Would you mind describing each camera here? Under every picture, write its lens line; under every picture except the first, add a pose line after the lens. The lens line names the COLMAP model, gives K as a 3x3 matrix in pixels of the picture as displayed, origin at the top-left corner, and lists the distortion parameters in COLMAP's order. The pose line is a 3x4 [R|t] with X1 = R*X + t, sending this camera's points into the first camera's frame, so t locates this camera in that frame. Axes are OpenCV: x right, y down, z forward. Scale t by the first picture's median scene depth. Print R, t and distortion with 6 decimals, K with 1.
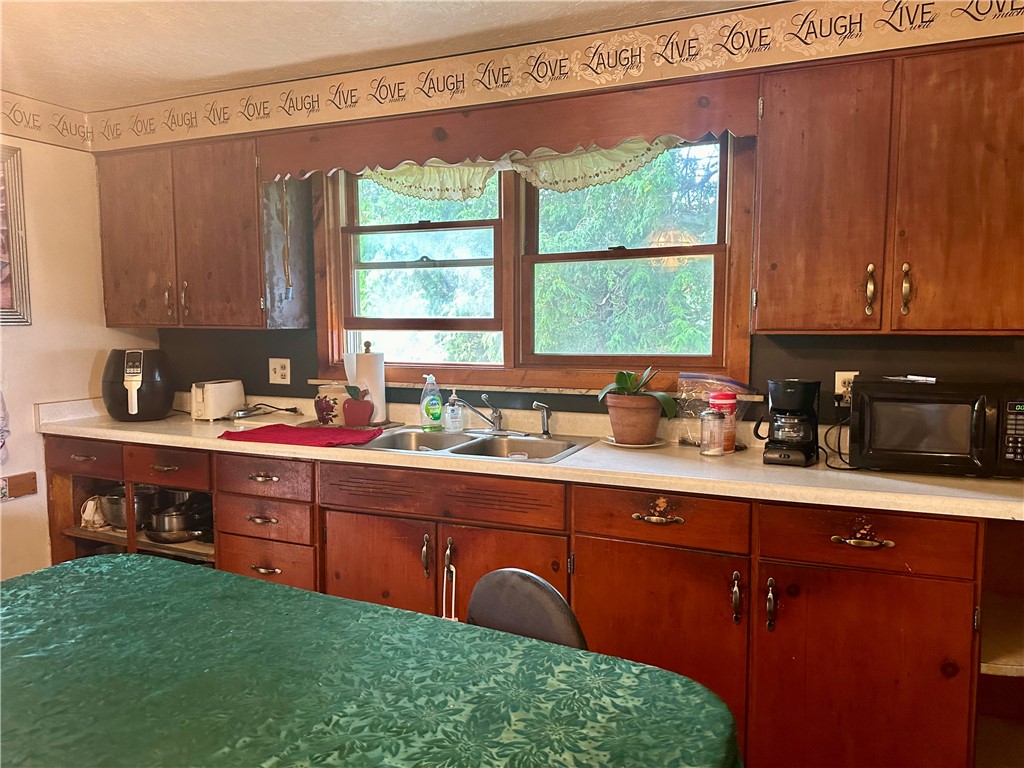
lens RADIAL K [[721.2, 0, 512.6], [0, 721.2, 388.2], [0, 0, 1]] dist [0.047095, -0.059626]
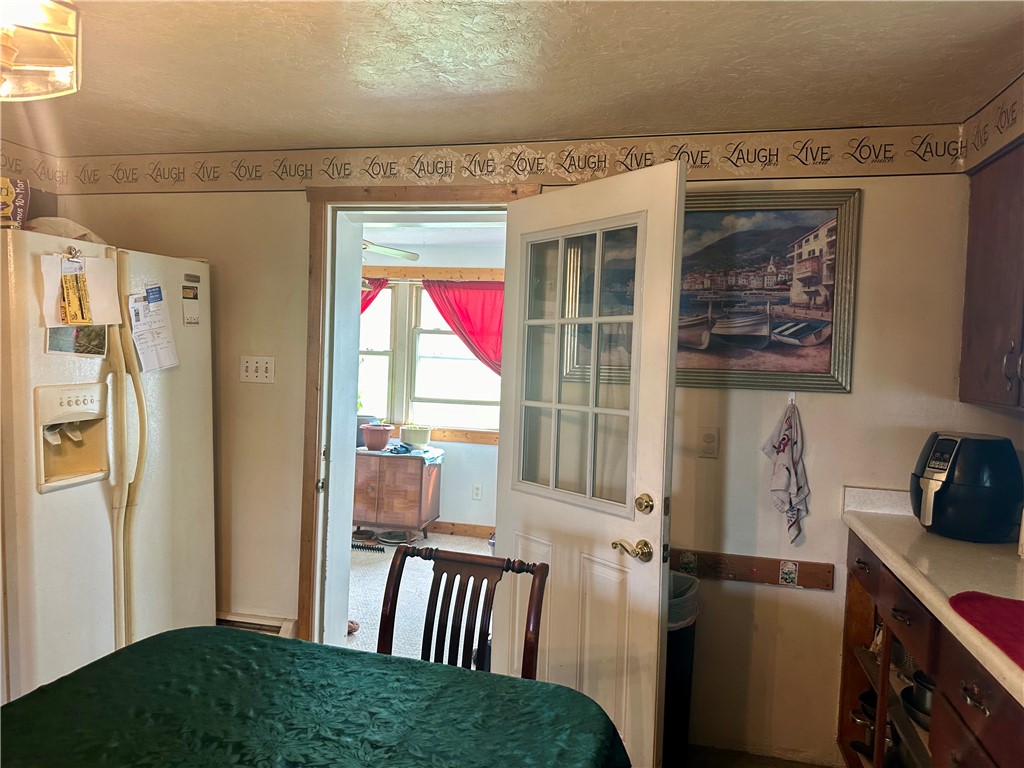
lens RADIAL K [[721.2, 0, 514.3], [0, 721.2, 380.1], [0, 0, 1]] dist [0.047095, -0.059626]
pose [[0.169672, 0.042690, -0.984576, 0.114359], [-0.127975, 0.991556, 0.020939, -0.073946], [0.977156, 0.122449, 0.173703, 0.496903]]
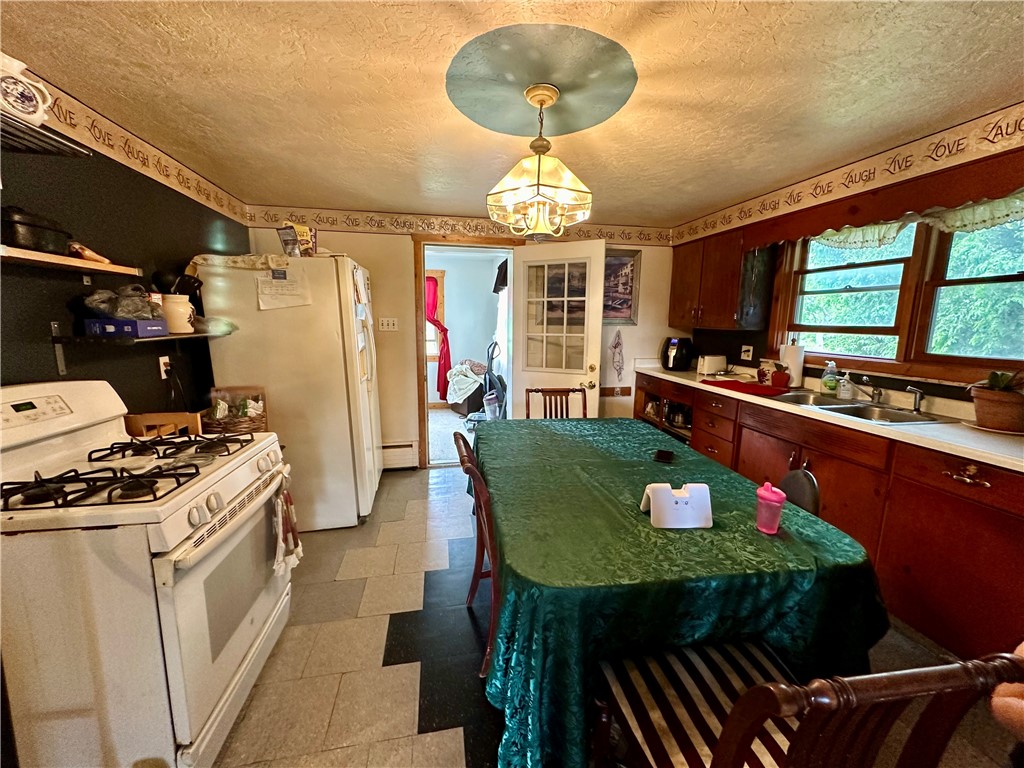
lens RADIAL K [[407.8, 0, 512.1], [0, 407.8, 383.4], [0, 0, 1]] dist [-0.003273, 0.001392]
pose [[0.569681, 0.136409, -0.810467, 0.224185], [-0.088302, 0.990581, 0.104656, -0.002640], [0.817109, 0.011945, 0.576360, -0.103786]]
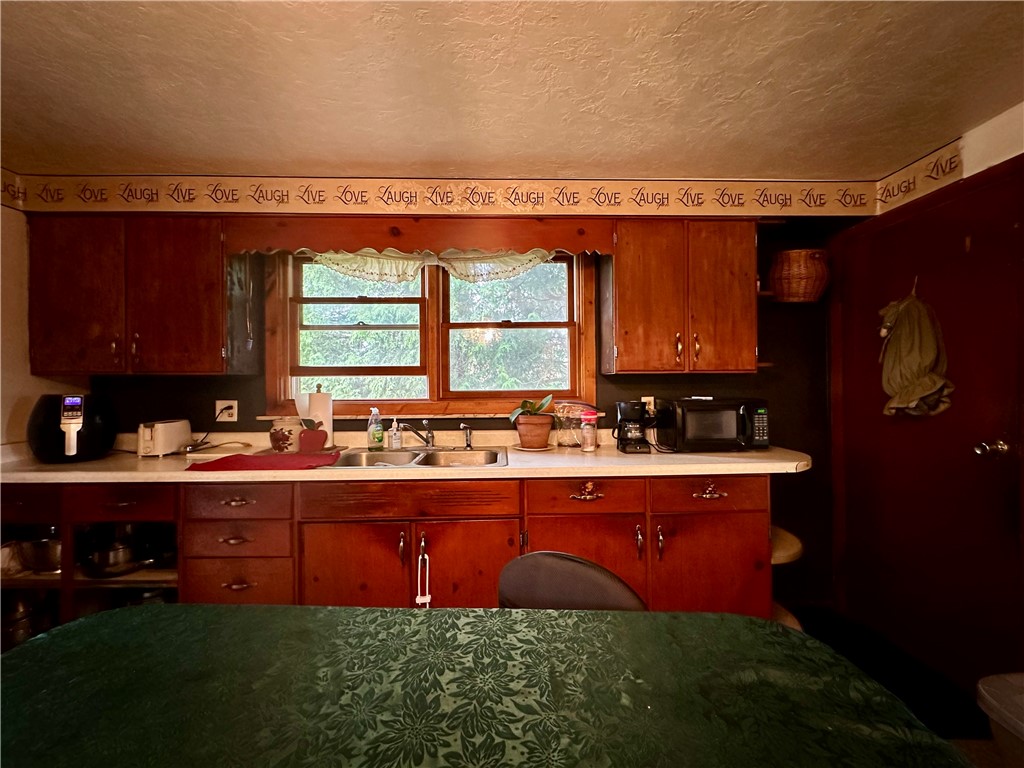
lens RADIAL K [[407.8, 0, 509.2], [0, 407.8, 383.6], [0, 0, 1]] dist [-0.003273, 0.001392]
pose [[0.908557, -0.006316, 0.417714, -0.207735], [0.044493, 0.995662, -0.081721, 0.008854], [-0.415385, 0.092833, 0.904896, 0.214531]]
